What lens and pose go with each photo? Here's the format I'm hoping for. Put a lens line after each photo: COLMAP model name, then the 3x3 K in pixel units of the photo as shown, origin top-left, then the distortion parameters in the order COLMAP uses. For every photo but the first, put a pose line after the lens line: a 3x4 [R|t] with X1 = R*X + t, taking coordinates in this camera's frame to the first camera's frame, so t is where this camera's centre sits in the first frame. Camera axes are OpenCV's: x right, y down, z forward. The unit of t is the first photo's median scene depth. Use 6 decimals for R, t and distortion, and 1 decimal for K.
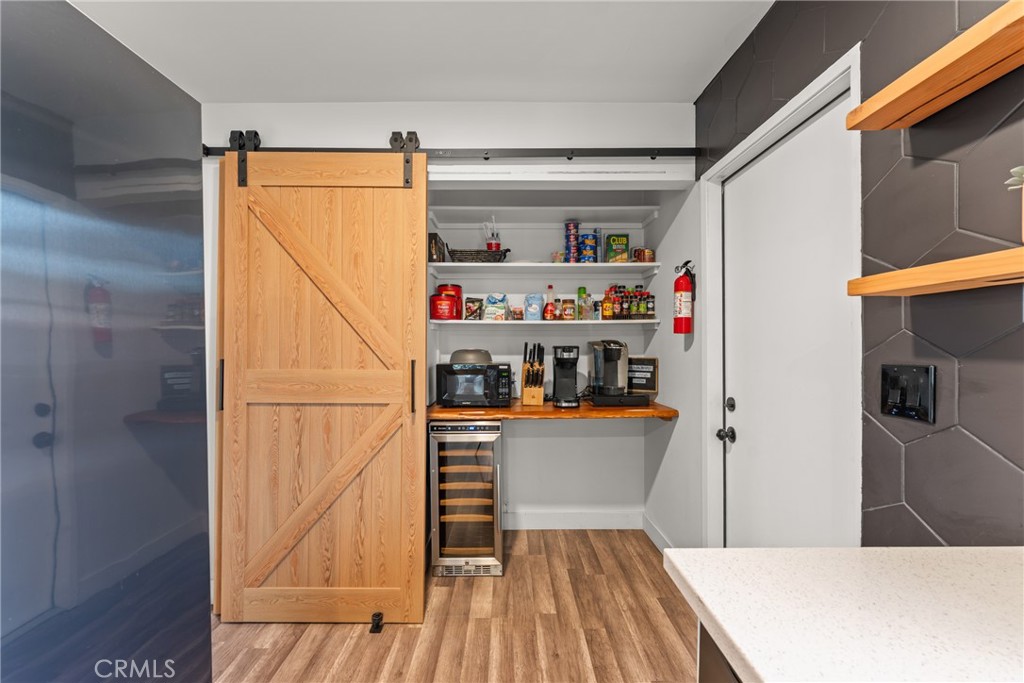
lens RADIAL K [[413.7, 0, 512.2], [0, 413.7, 342.0], [0, 0, 1]] dist [-0.000680, 0.000080]
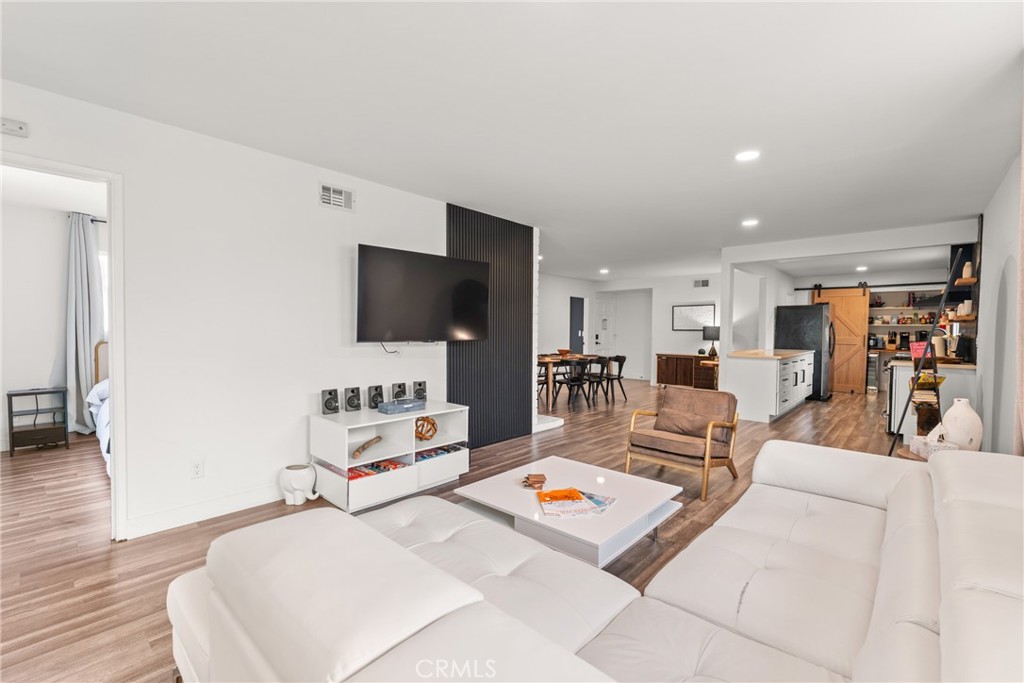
lens RADIAL K [[445.1, 0, 513.5], [0, 445.1, 343.3], [0, 0, 1]] dist [0.005344, 0.000220]
pose [[0.741356, 0.031301, -0.670382, 0.201260], [-0.008632, 0.999274, 0.037112, -0.008896], [0.671057, -0.021727, 0.741088, -3.701289]]
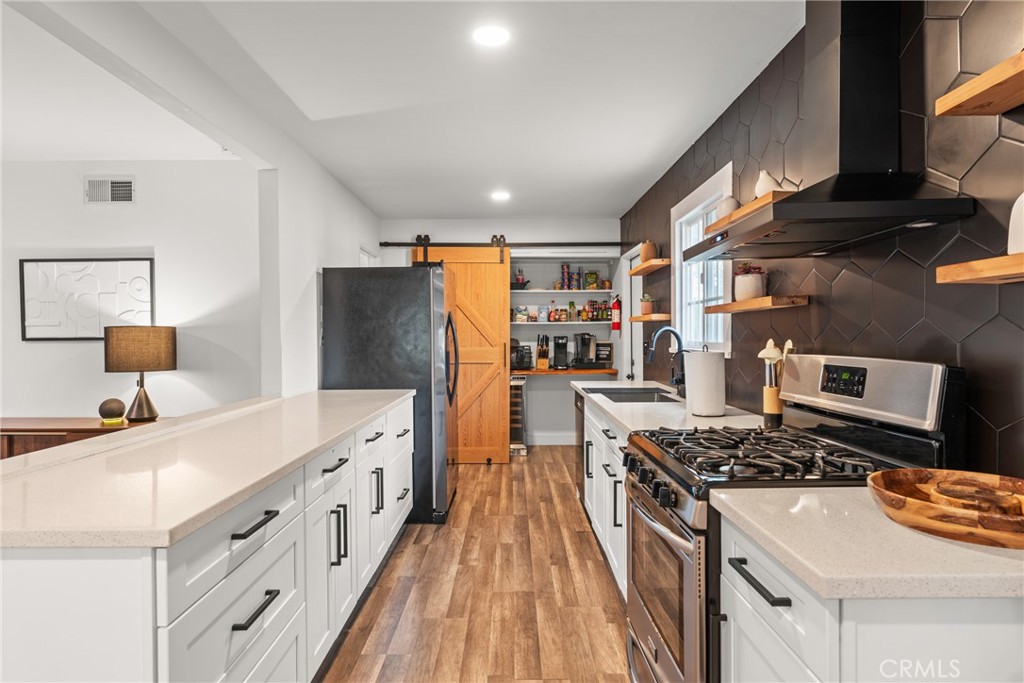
lens RADIAL K [[582.3, 0, 503.6], [0, 582.3, 336.8], [0, 0, 1]] dist [0.008273, 0.000902]
pose [[0.999778, -0.000931, -0.021048, -0.065506], [0.001111, 0.999963, 0.008512, -0.010345], [0.021039, -0.008533, 0.999742, -1.503392]]
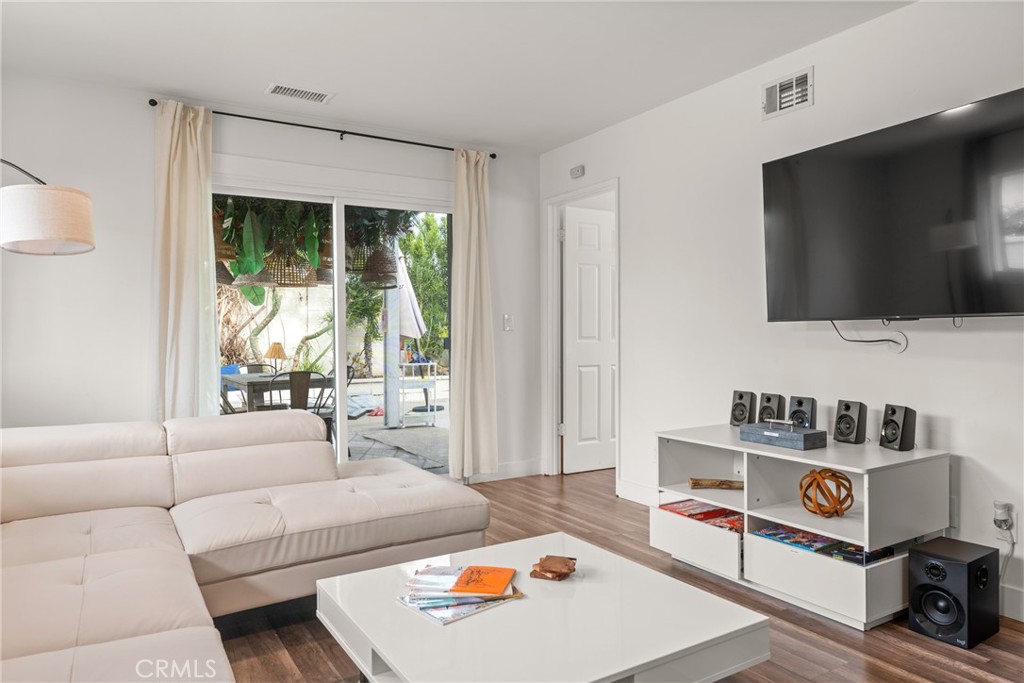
lens RADIAL K [[685.5, 0, 517.7], [0, 685.5, 342.4], [0, 0, 1]] dist [-0.002630, -0.002536]
pose [[-0.851799, 0.018384, -0.523546, 0.029848], [0.014975, 0.999830, 0.010743, 0.059226], [0.523654, 0.001311, -0.851930, -2.221142]]
